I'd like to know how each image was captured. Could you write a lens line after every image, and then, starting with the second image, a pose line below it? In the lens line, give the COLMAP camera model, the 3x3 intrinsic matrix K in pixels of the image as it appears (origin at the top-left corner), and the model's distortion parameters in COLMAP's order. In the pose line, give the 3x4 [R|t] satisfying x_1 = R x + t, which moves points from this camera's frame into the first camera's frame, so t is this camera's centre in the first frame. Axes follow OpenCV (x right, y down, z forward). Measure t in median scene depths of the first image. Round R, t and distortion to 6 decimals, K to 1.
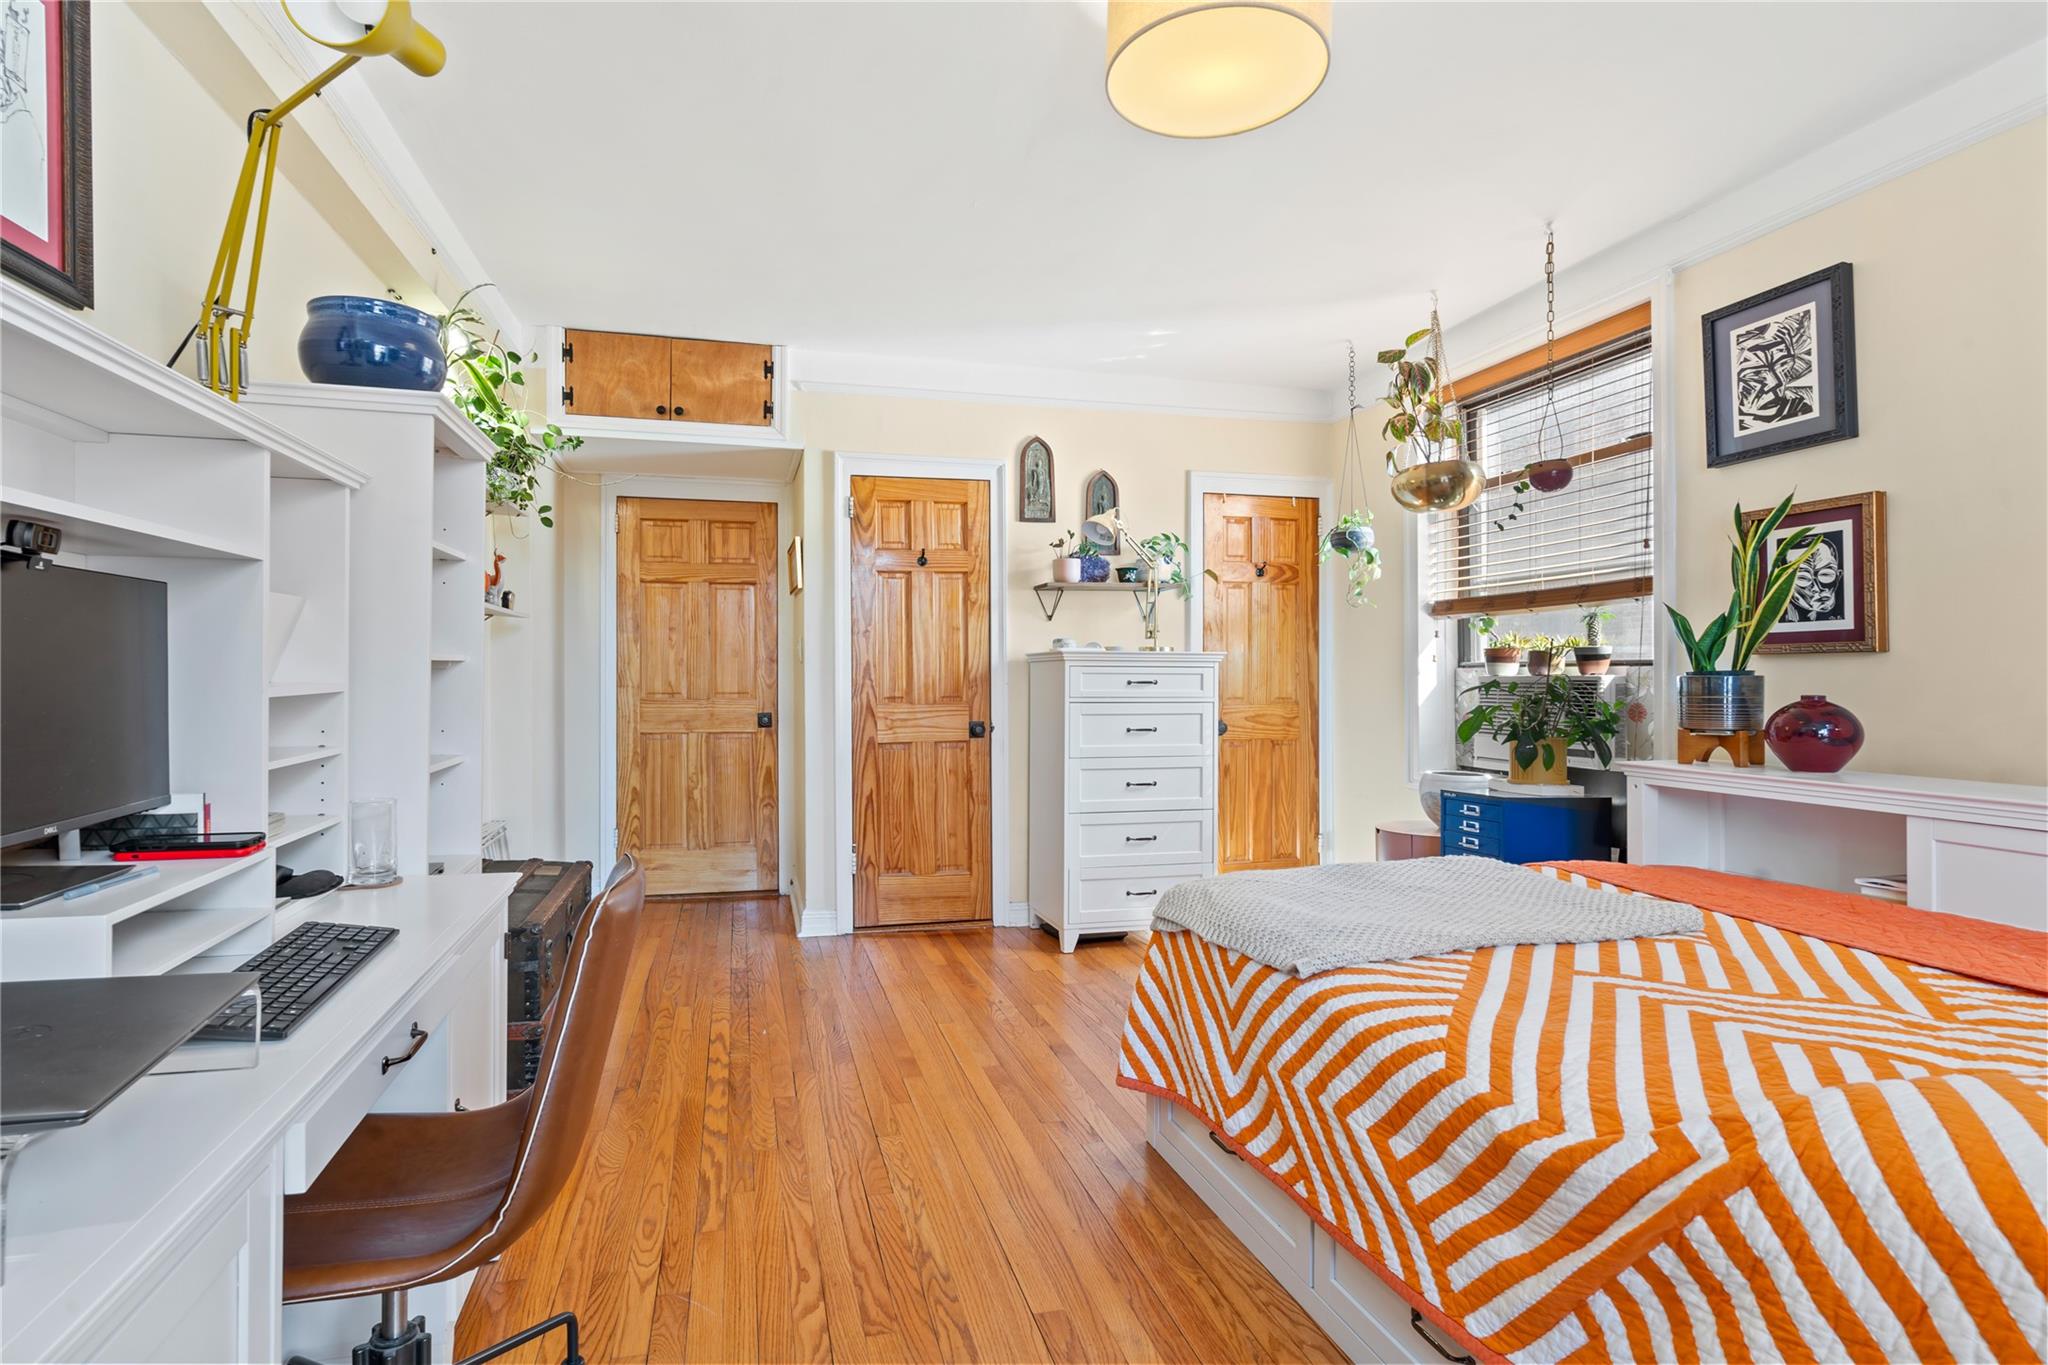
lens RADIAL K [[1062.0, 0, 1022.4], [0, 1062.0, 671.8], [0, 0, 1]] dist [-0.001702, -0.000416]
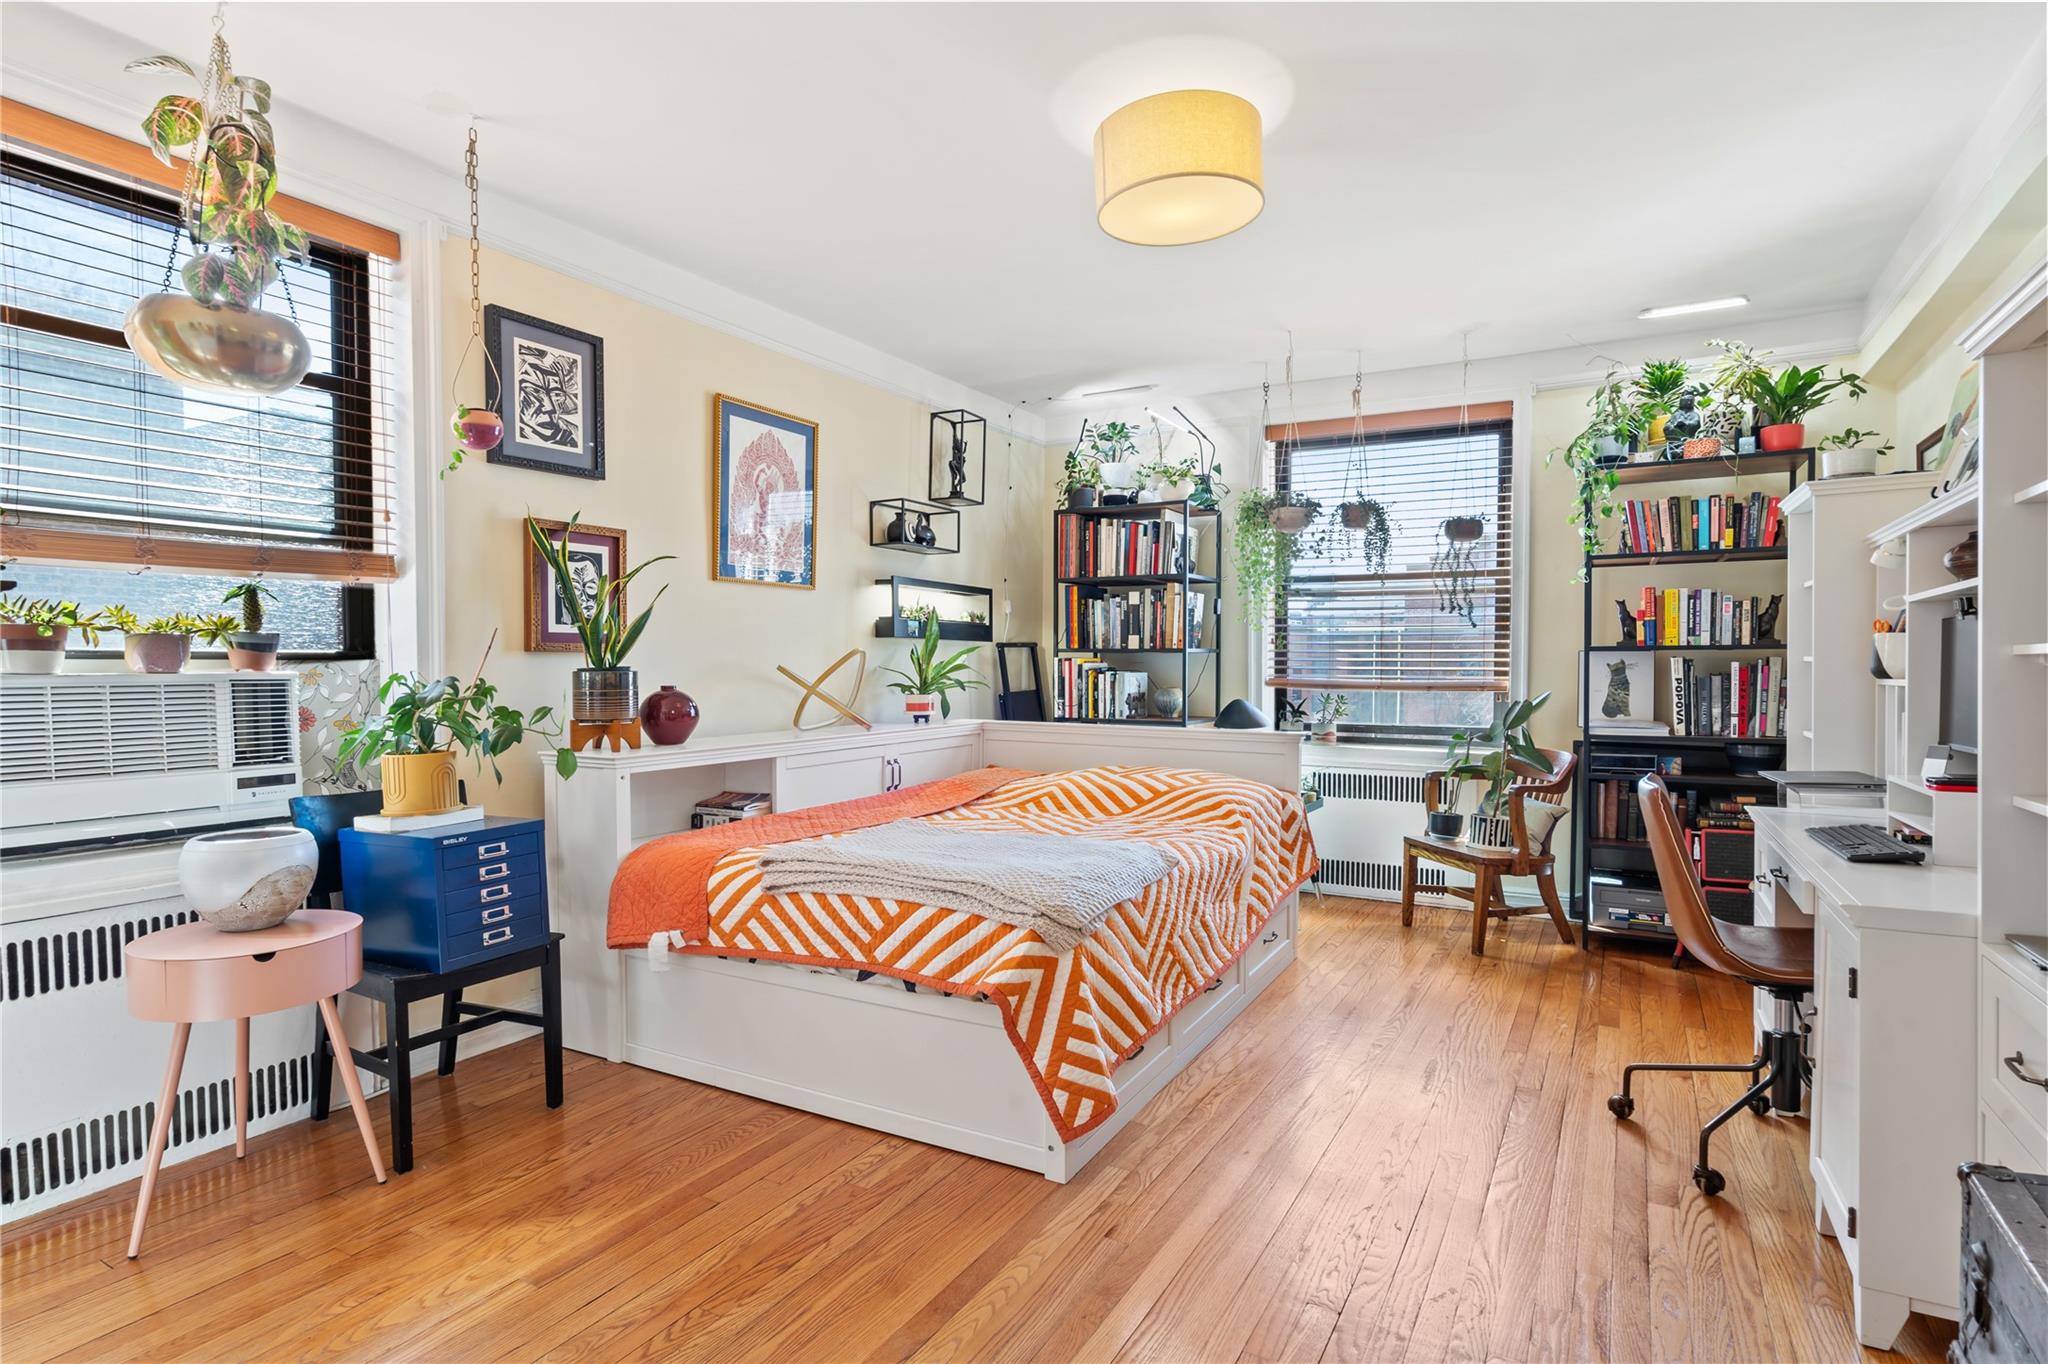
lens RADIAL K [[1062.0, 0, 1025.7], [0, 1062.0, 686.0], [0, 0, 1]] dist [-0.001702, -0.000416]
pose [[-0.703532, -0.017253, 0.710454, -0.435012], [-0.004022, 0.999786, 0.020297, -0.005344], [-0.710652, 0.011422, -0.703451, 1.426007]]
